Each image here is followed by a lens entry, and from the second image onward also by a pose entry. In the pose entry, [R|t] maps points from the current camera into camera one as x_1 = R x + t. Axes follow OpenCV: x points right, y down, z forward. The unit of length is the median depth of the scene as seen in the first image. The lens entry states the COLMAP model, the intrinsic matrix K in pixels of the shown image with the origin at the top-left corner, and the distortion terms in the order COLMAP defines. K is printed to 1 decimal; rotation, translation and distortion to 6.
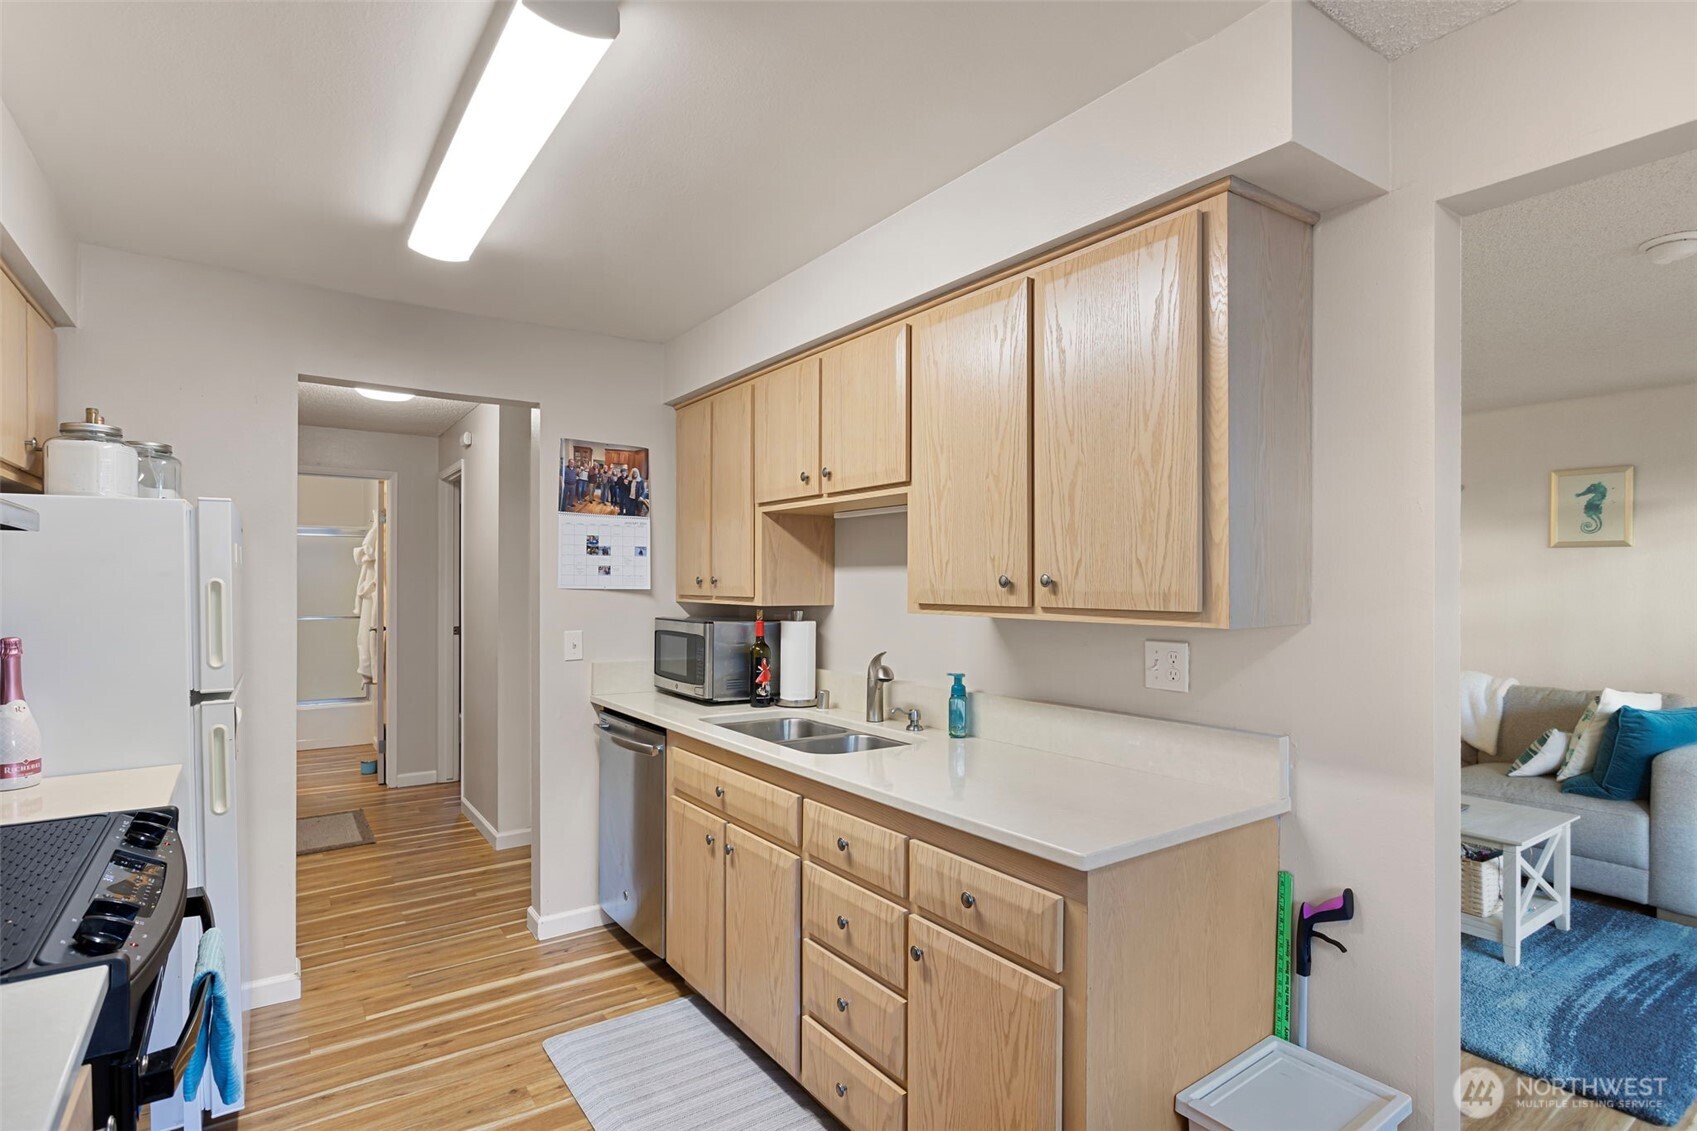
lens RADIAL K [[845.9, 0, 847.2], [0, 845.9, 593.1], [0, 0, 1]] dist [-0.003190, 0.000772]
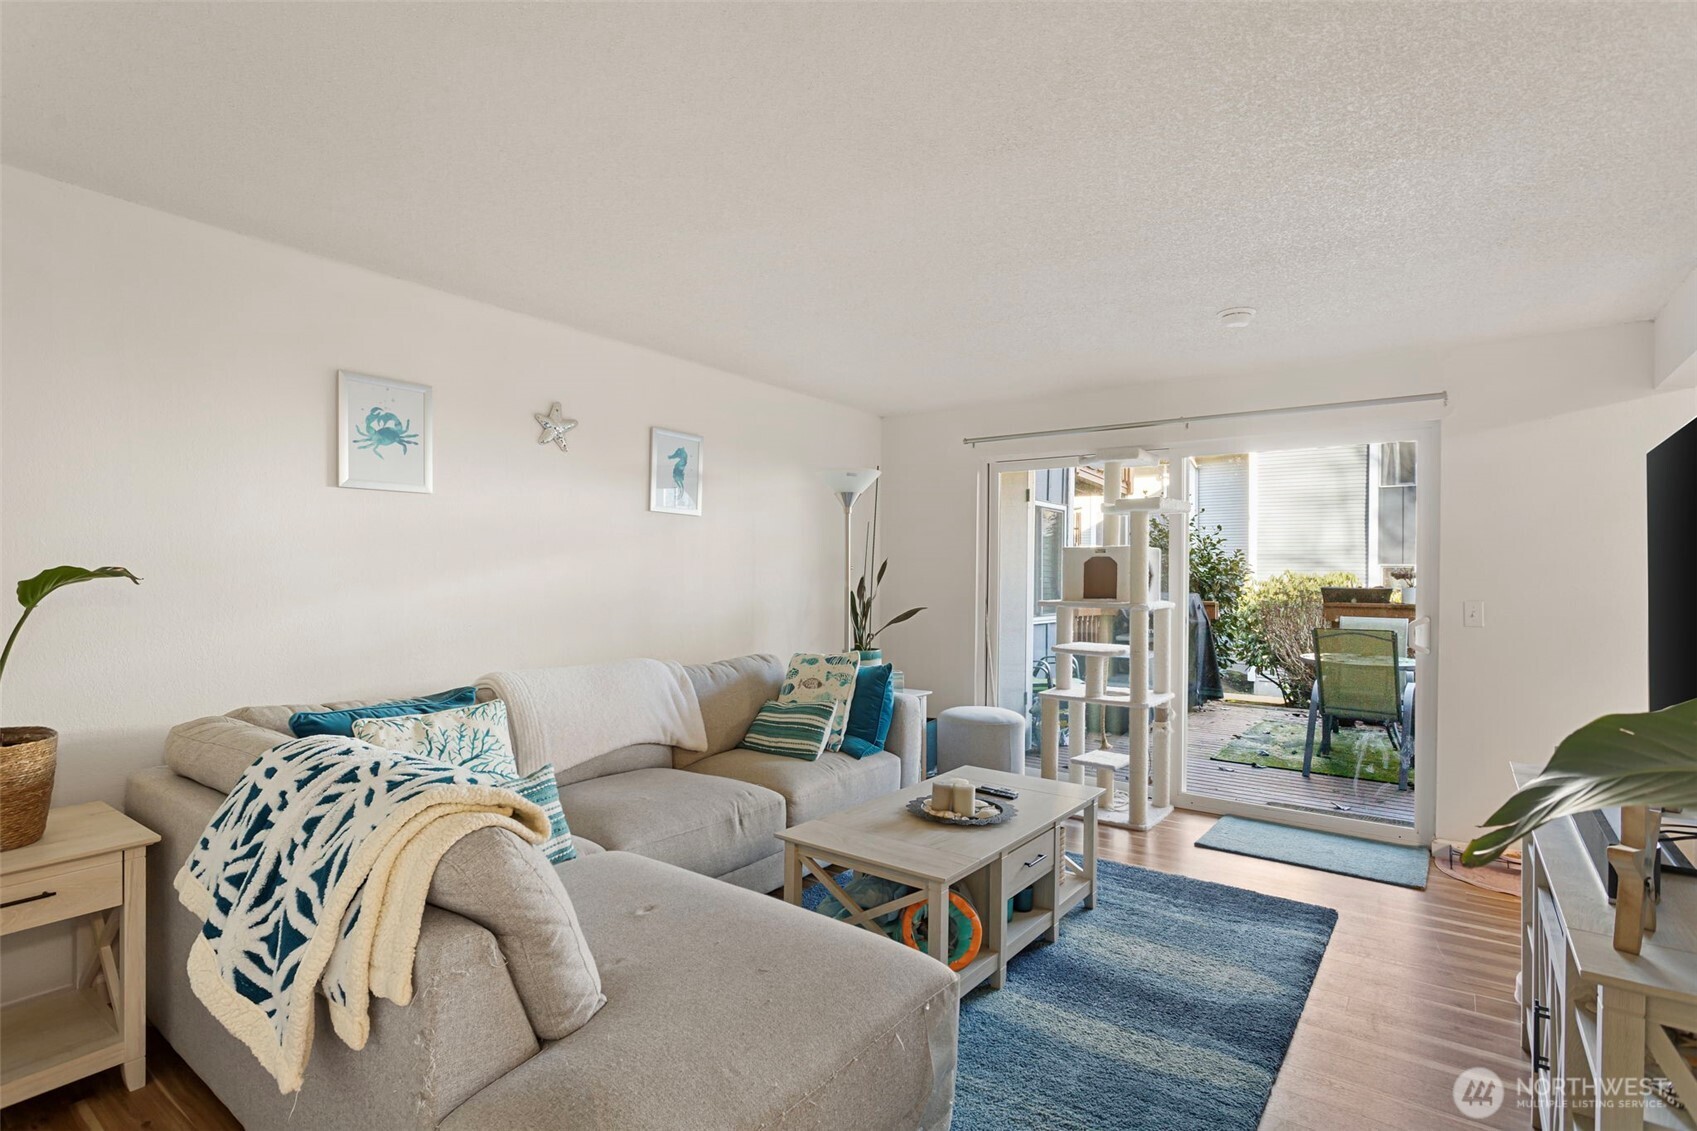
lens RADIAL K [[833.6, 0, 848.9], [0, 833.6, 570.5], [0, 0, 1]] dist [-0.013062, 0.011287]
pose [[-0.330020, 0.001404, 0.943973, -0.085895], [0.000436, 0.999999, -0.001335, 0.013376], [-0.943974, -0.000029, -0.330021, 1.312287]]
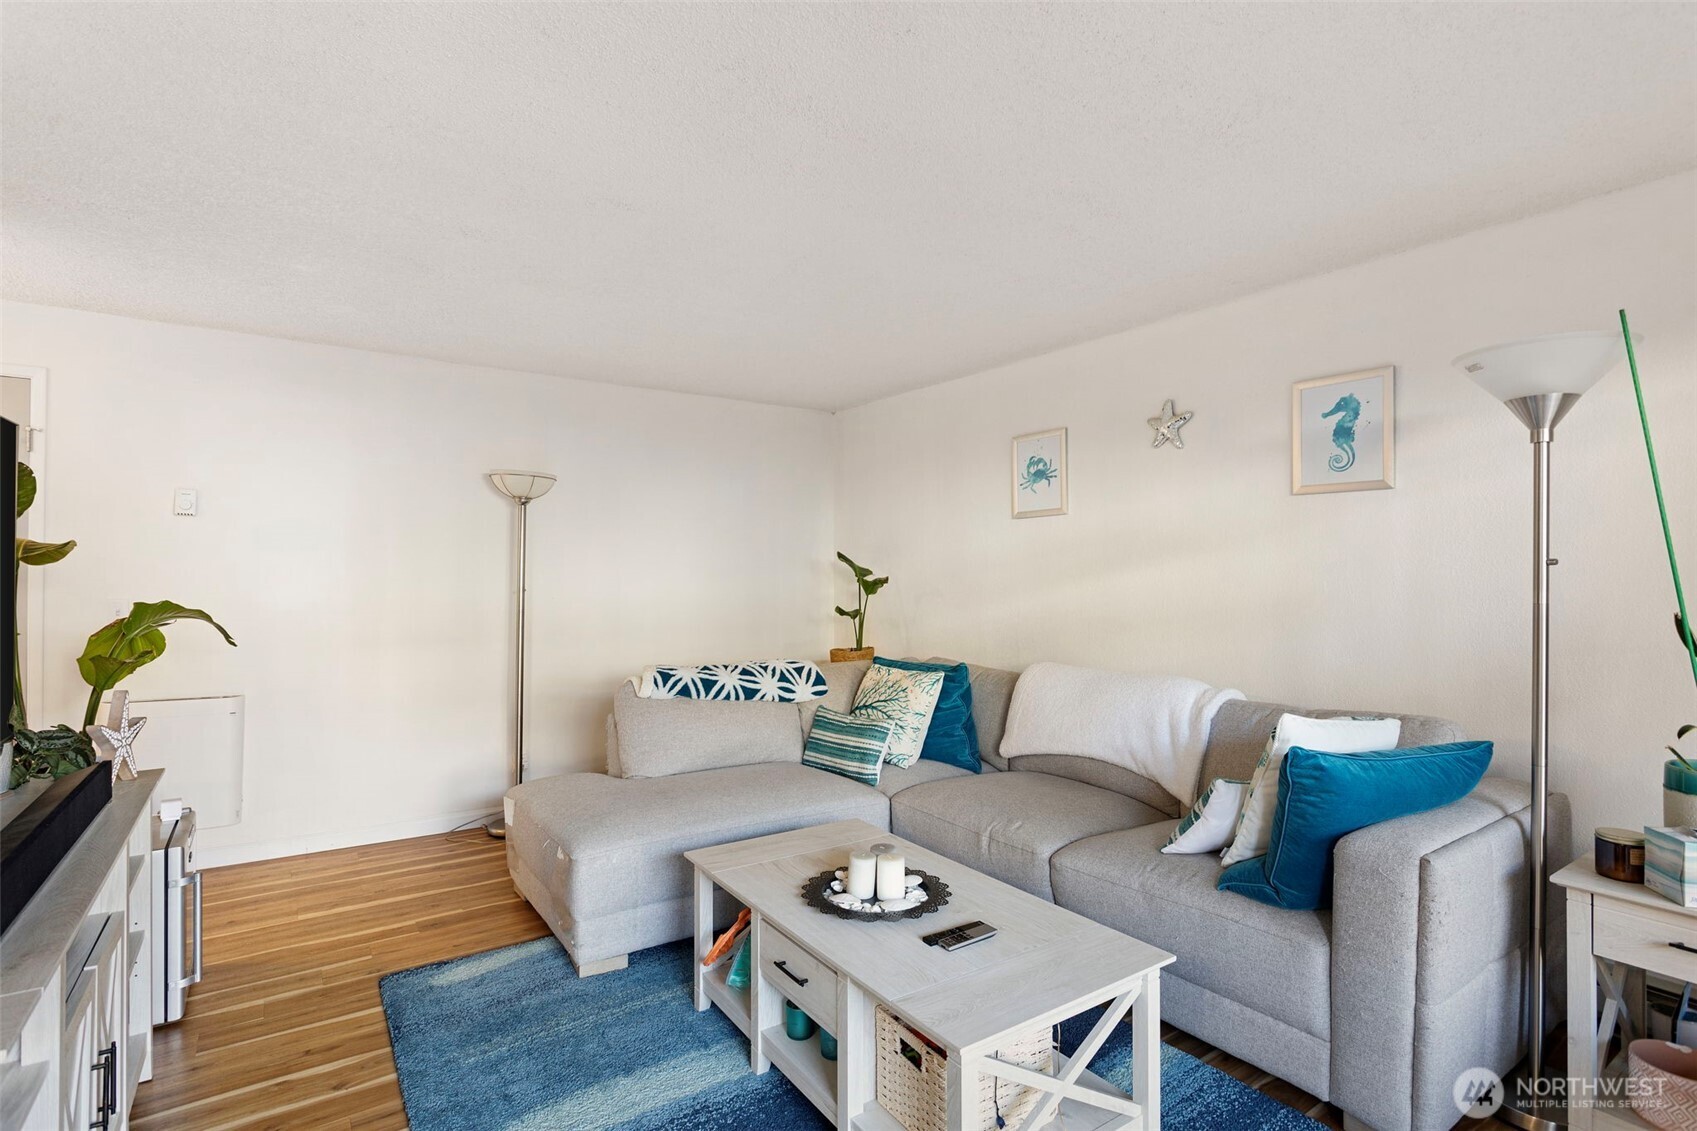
lens RADIAL K [[833.6, 0, 848.9], [0, 833.6, 570.5], [0, 0, 1]] dist [-0.013062, 0.011287]
pose [[0.999986, 0.004357, -0.003074, 0.577376], [-0.004411, 0.999833, -0.017749, 0.023719], [0.002996, 0.017763, 0.999838, 0.403967]]
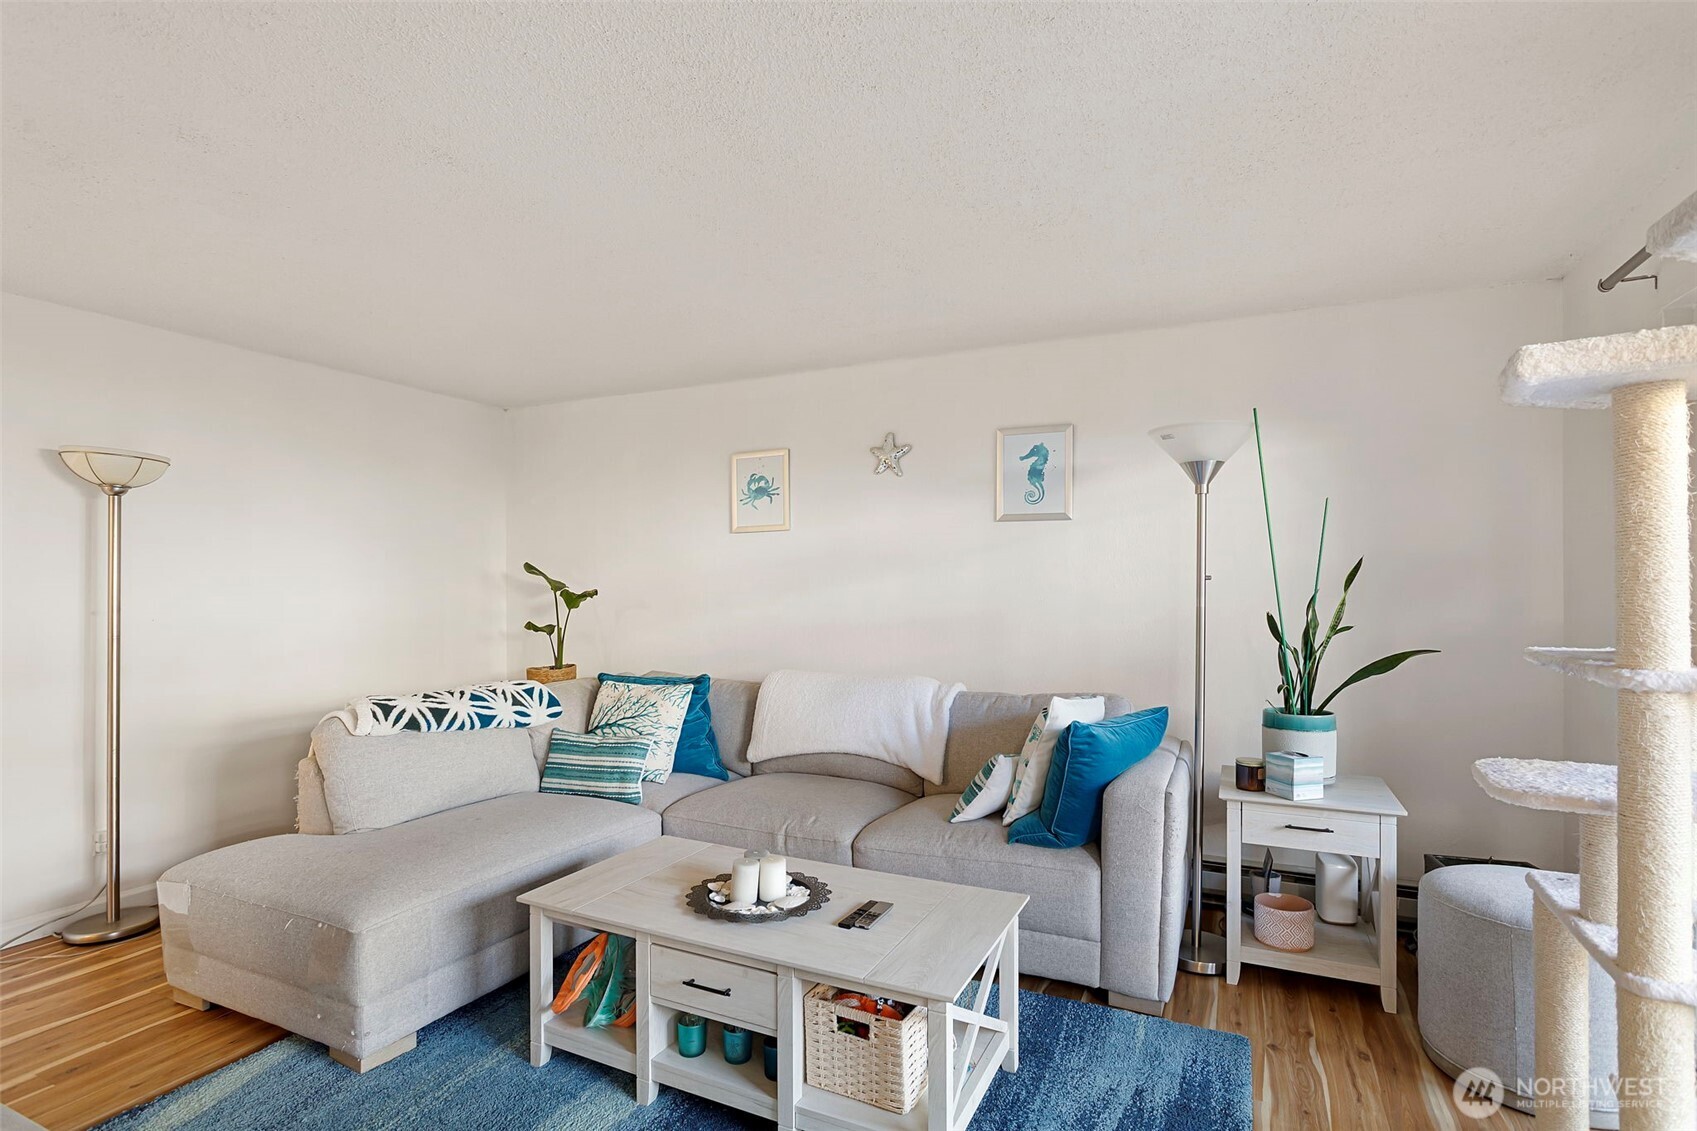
lens RADIAL K [[845.9, 0, 847.2], [0, 845.9, 593.1], [0, 0, 1]] dist [-0.003190, 0.000772]
pose [[0.870787, -0.001971, 0.491657, 0.360211], [0.004527, 0.999982, -0.004009, 0.022524], [-0.491640, 0.005717, 0.870780, 0.423819]]
